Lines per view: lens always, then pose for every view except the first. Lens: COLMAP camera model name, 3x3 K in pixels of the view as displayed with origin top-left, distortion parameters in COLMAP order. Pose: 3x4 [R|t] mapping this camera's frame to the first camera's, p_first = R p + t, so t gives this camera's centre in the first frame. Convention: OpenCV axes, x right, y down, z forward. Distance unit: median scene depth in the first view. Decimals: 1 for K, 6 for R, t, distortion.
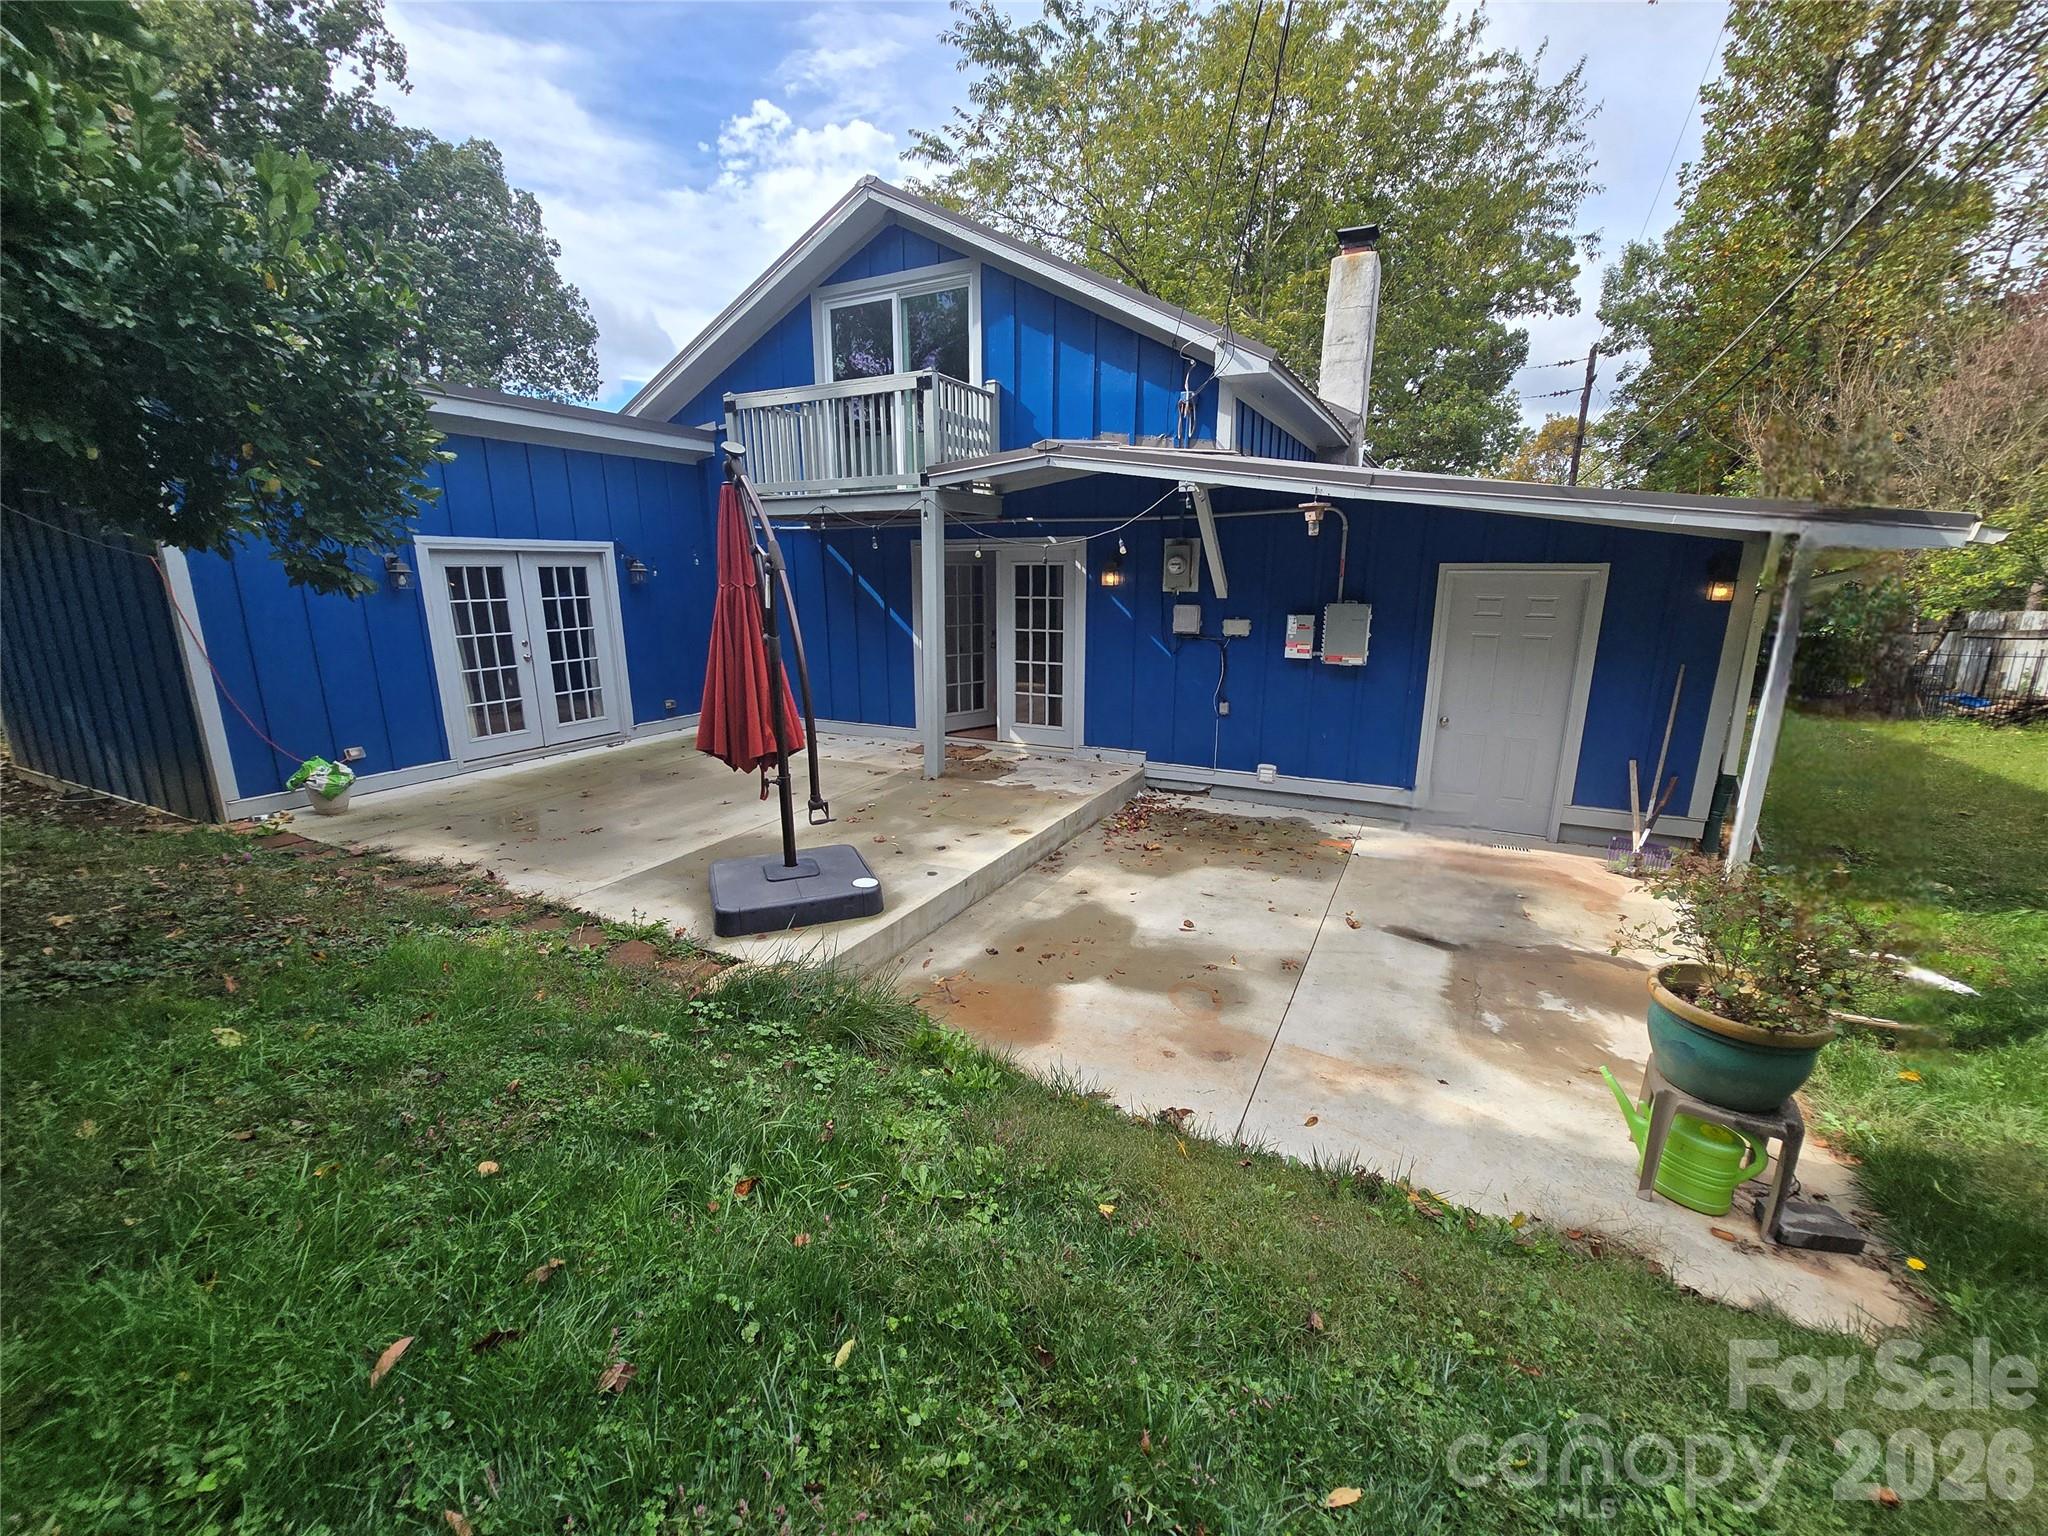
lens RADIAL K [[824.9, 0, 1015.5], [0, 824.9, 768.8], [0, 0, 1]] dist [-0.020489, 0.000015]
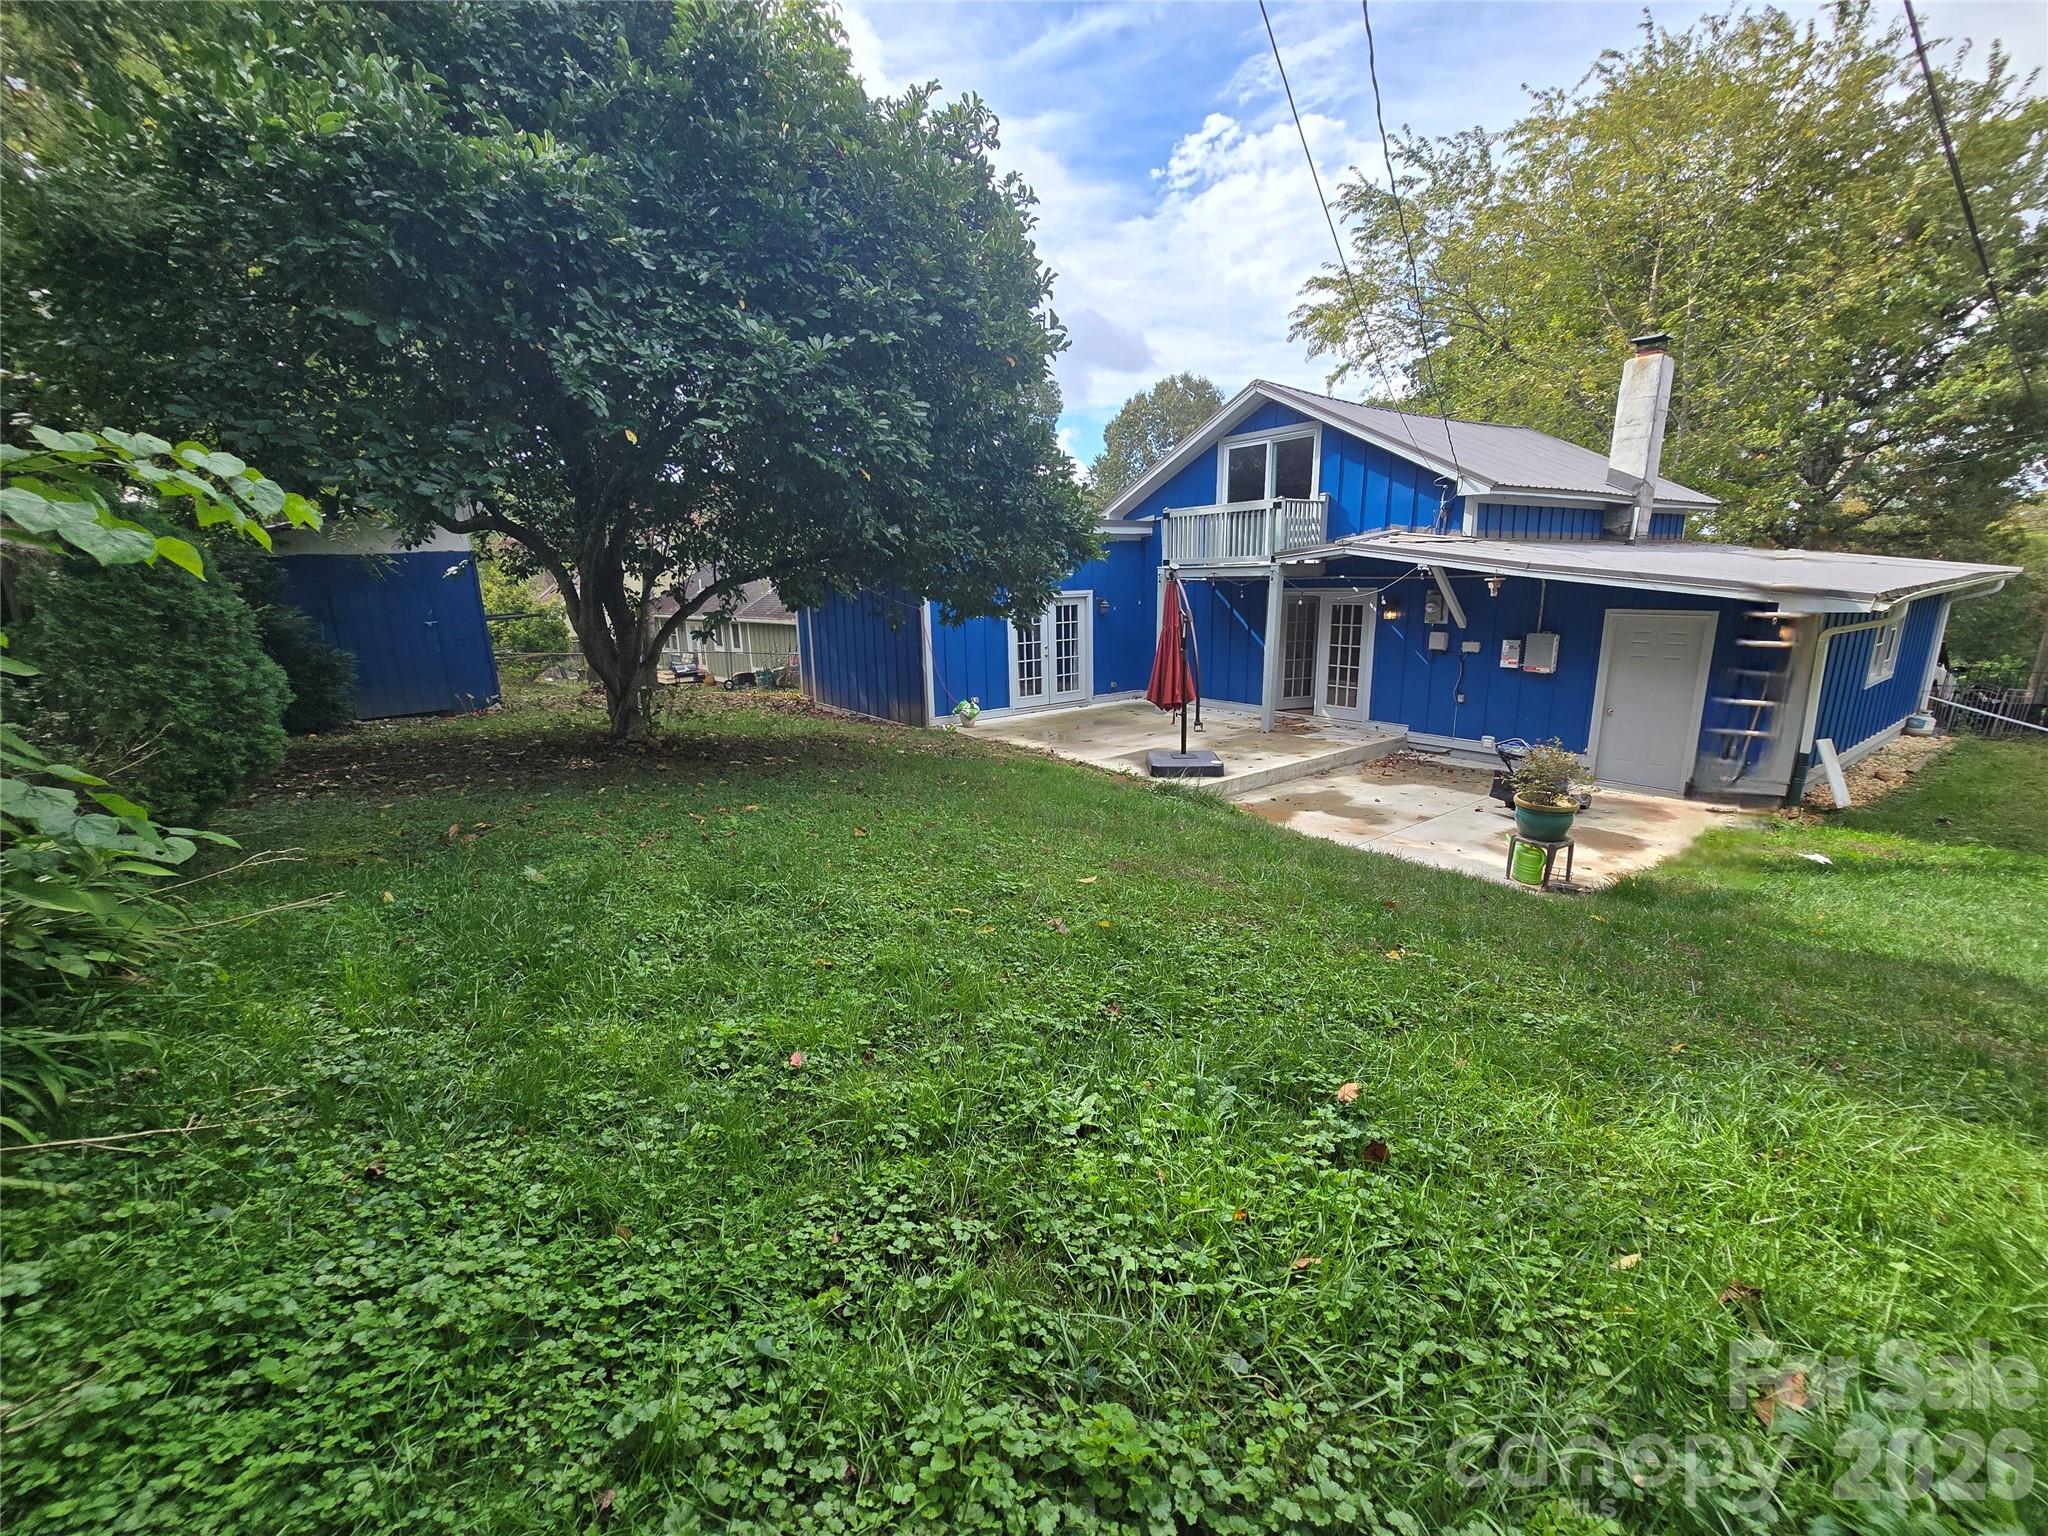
lens RADIAL K [[836.4, 0, 1020.8], [0, 836.4, 772.7], [0, 0, 1]] dist [-0.003623, 0.000013]
pose [[0.900413, 0.082534, -0.427136, 0.189159], [-0.082400, 0.996421, 0.018834, 0.104444], [0.427162, 0.018238, 0.903991, -0.776033]]
